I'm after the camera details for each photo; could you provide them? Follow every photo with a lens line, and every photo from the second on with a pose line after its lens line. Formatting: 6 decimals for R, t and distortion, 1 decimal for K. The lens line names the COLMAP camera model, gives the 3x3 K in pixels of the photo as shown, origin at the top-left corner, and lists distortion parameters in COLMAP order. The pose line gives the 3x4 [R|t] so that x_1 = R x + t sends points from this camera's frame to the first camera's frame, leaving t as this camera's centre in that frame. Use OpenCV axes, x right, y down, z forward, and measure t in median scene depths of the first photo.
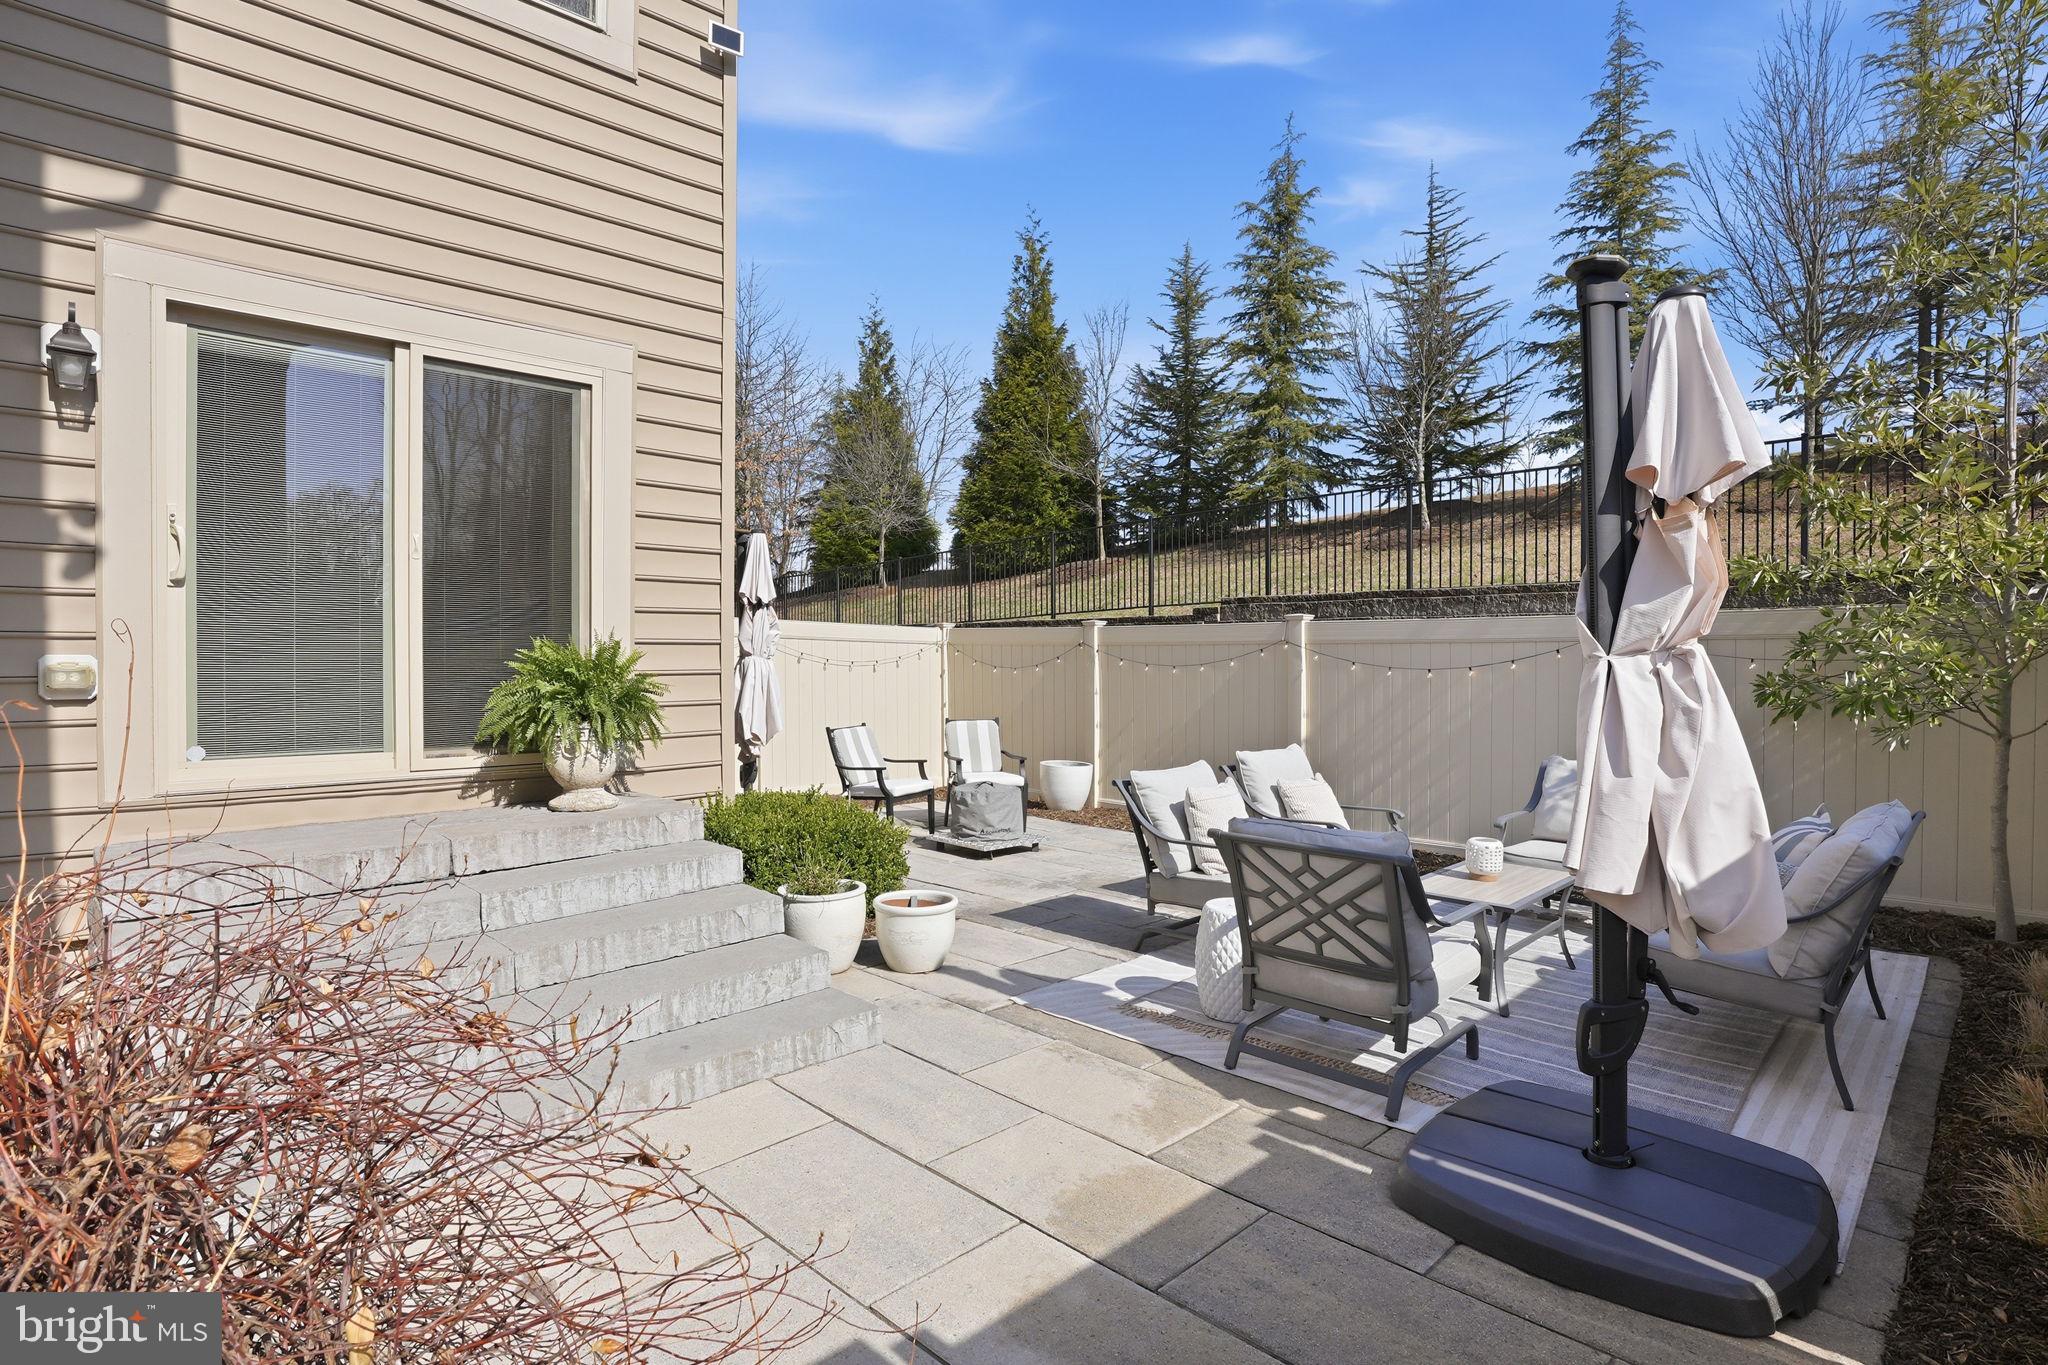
lens RADIAL K [[984.6, 0, 1019.2], [0, 984.6, 687.1], [0, 0, 1]] dist [-0.037525, -0.001851]
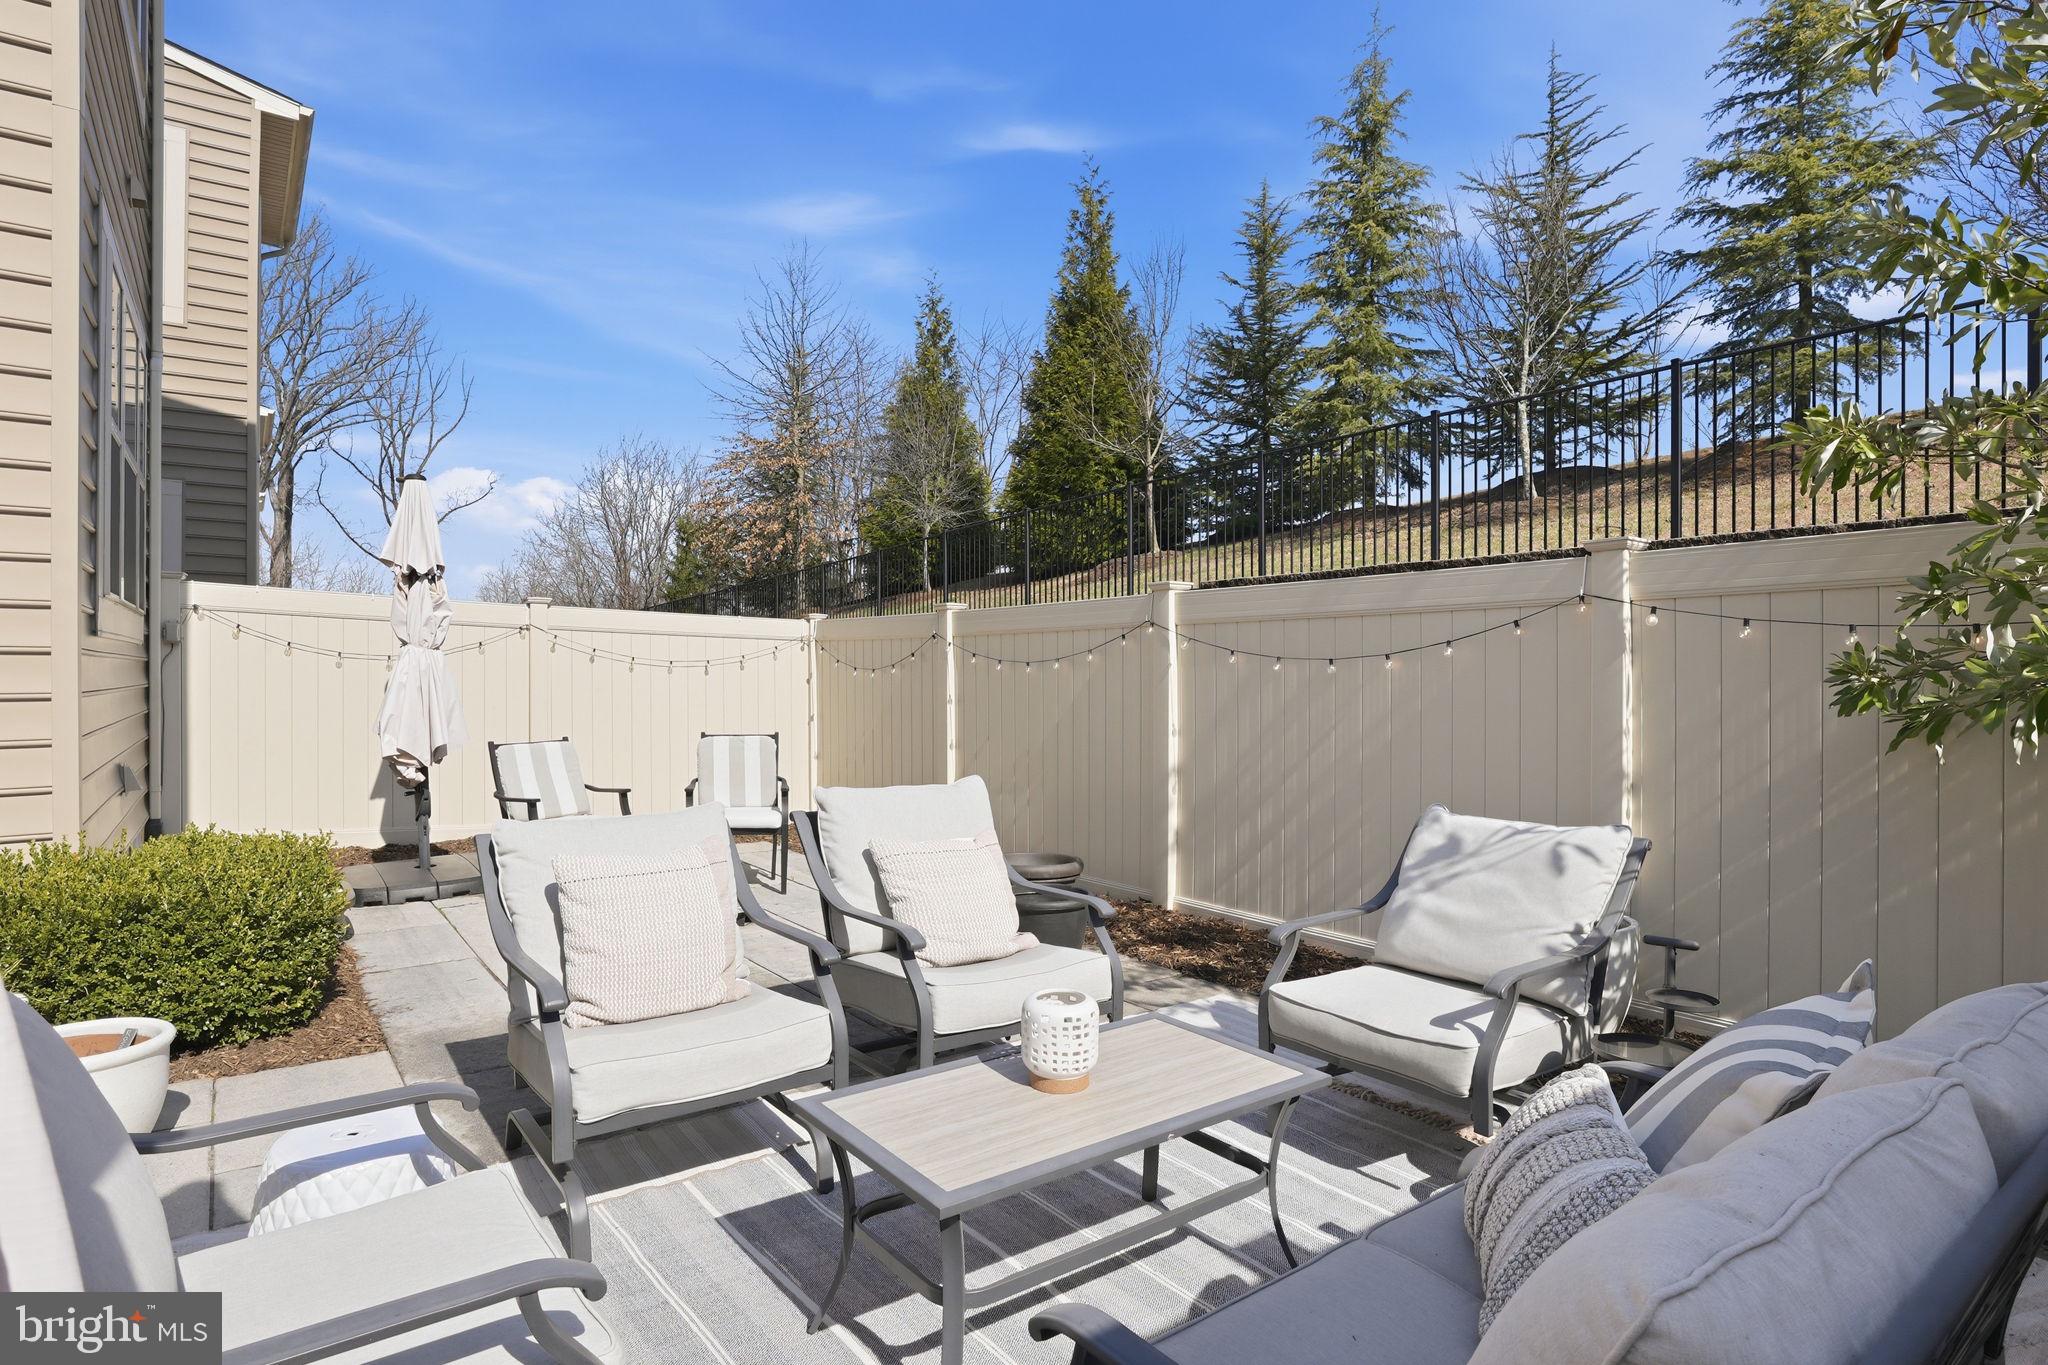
lens RADIAL K [[1047.6, 0, 1020.0], [0, 1047.6, 690.0], [0, 0, 1]] dist [-0.029306, 0.008466]
pose [[0.990368, 0.003484, -0.138418, 0.102176], [-0.005907, 0.999836, -0.017094, 0.004624], [0.138336, 0.017747, 0.990226, 0.100248]]
